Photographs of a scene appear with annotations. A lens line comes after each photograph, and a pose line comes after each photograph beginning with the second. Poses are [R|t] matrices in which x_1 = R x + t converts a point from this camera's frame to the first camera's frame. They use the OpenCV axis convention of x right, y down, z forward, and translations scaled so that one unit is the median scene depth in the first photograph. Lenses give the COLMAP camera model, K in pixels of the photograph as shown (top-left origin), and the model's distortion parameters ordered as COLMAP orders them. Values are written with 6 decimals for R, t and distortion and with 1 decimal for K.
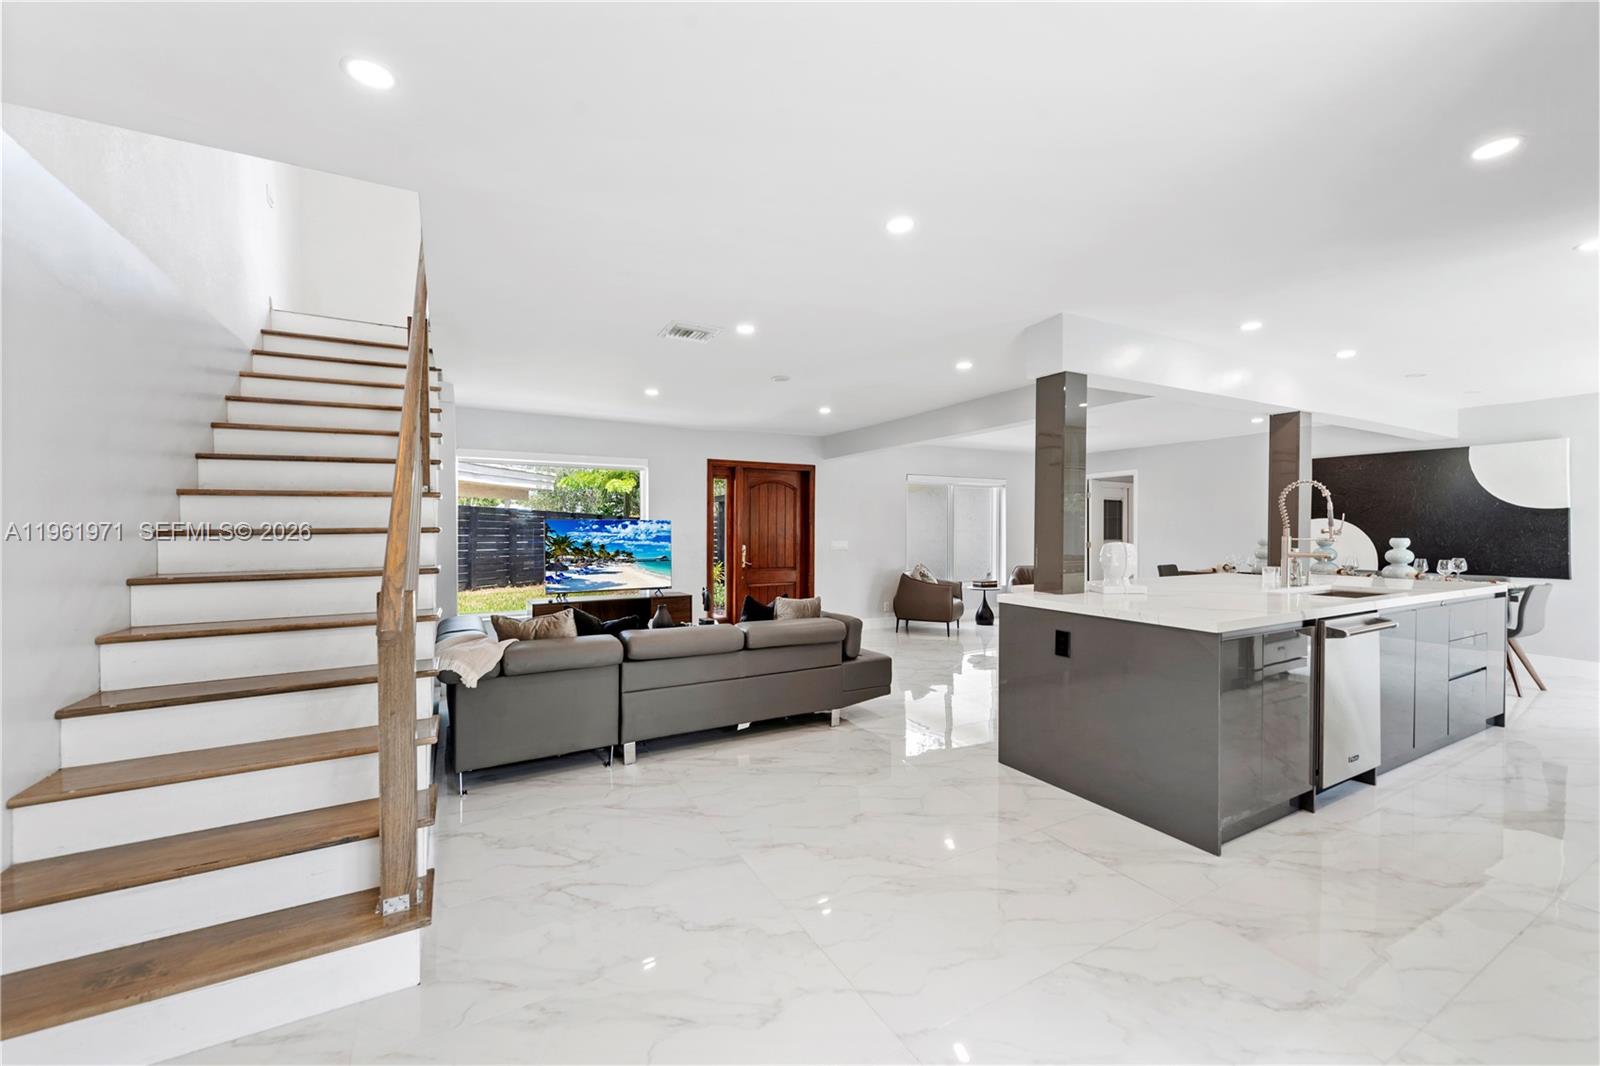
lens RADIAL K [[633.3, 0, 800.4], [0, 633.3, 534.6], [0, 0, 1]] dist [0.000169, -0.000417]
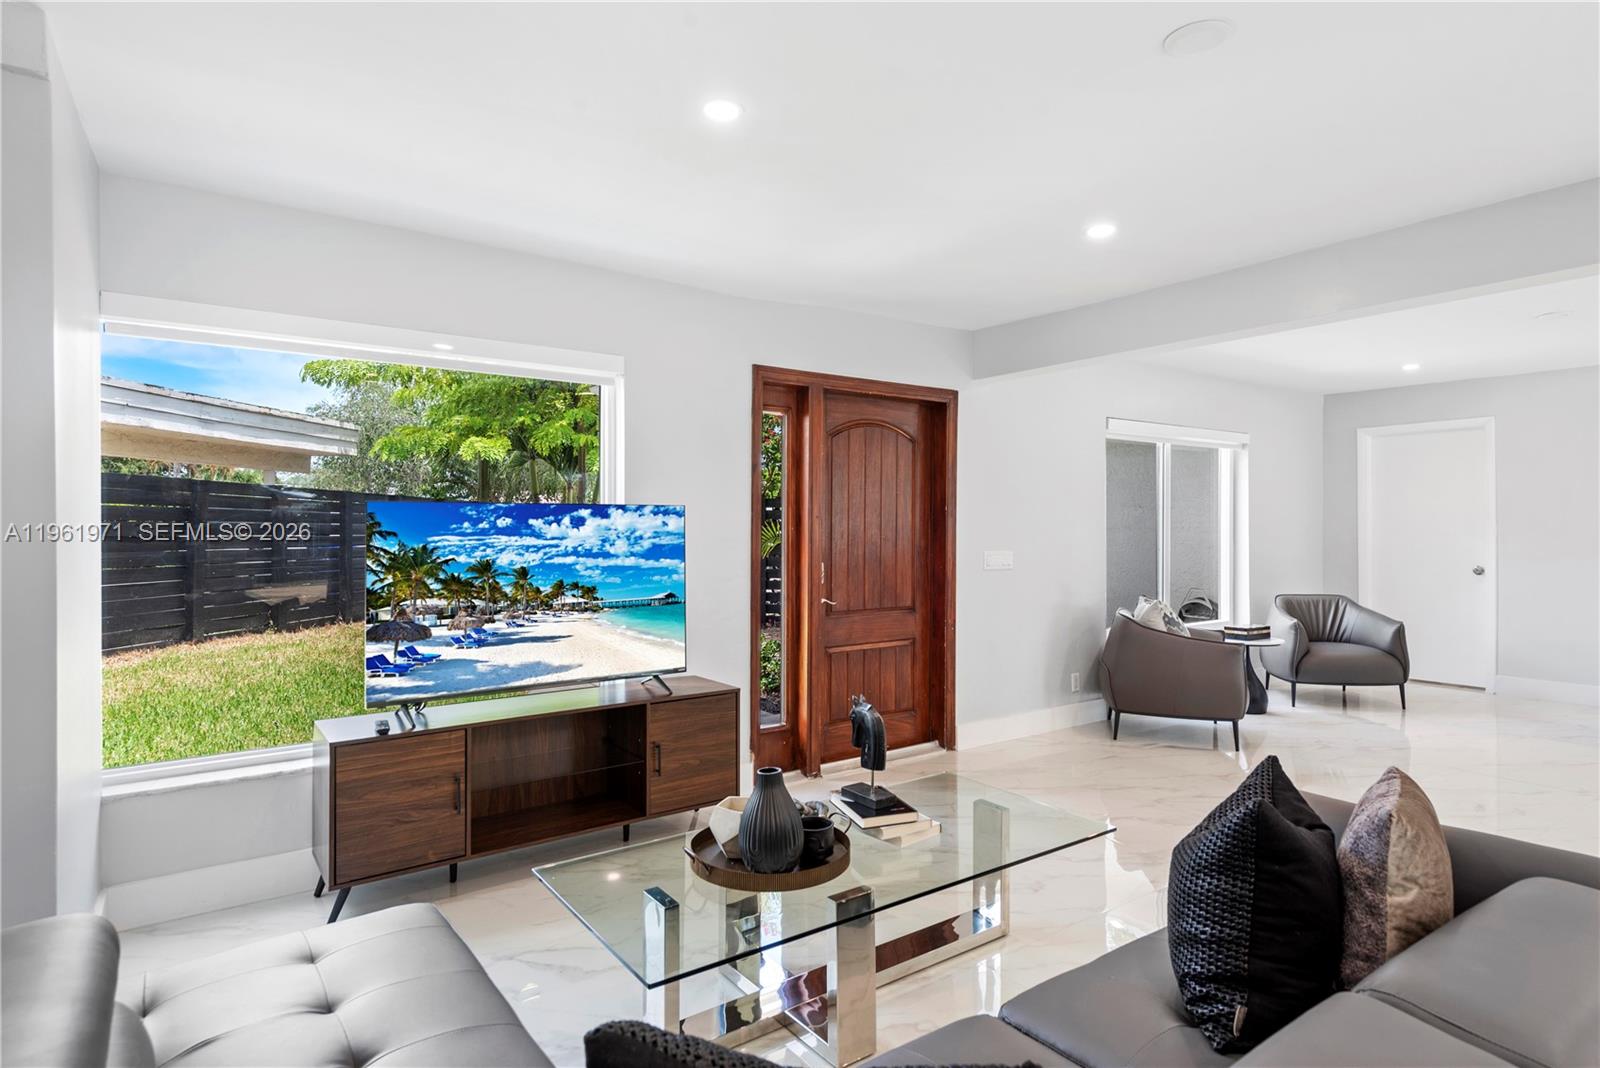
lens RADIAL K [[869.1, 0, 798.9], [0, 869.1, 526.6], [0, 0, 1]] dist [0.038065, -0.000973]
pose [[0.994582, -0.000386, 0.103959, -0.194910], [0.000823, 0.999991, -0.004166, -0.007112], [-0.103956, 0.004229, 0.994573, 0.442166]]
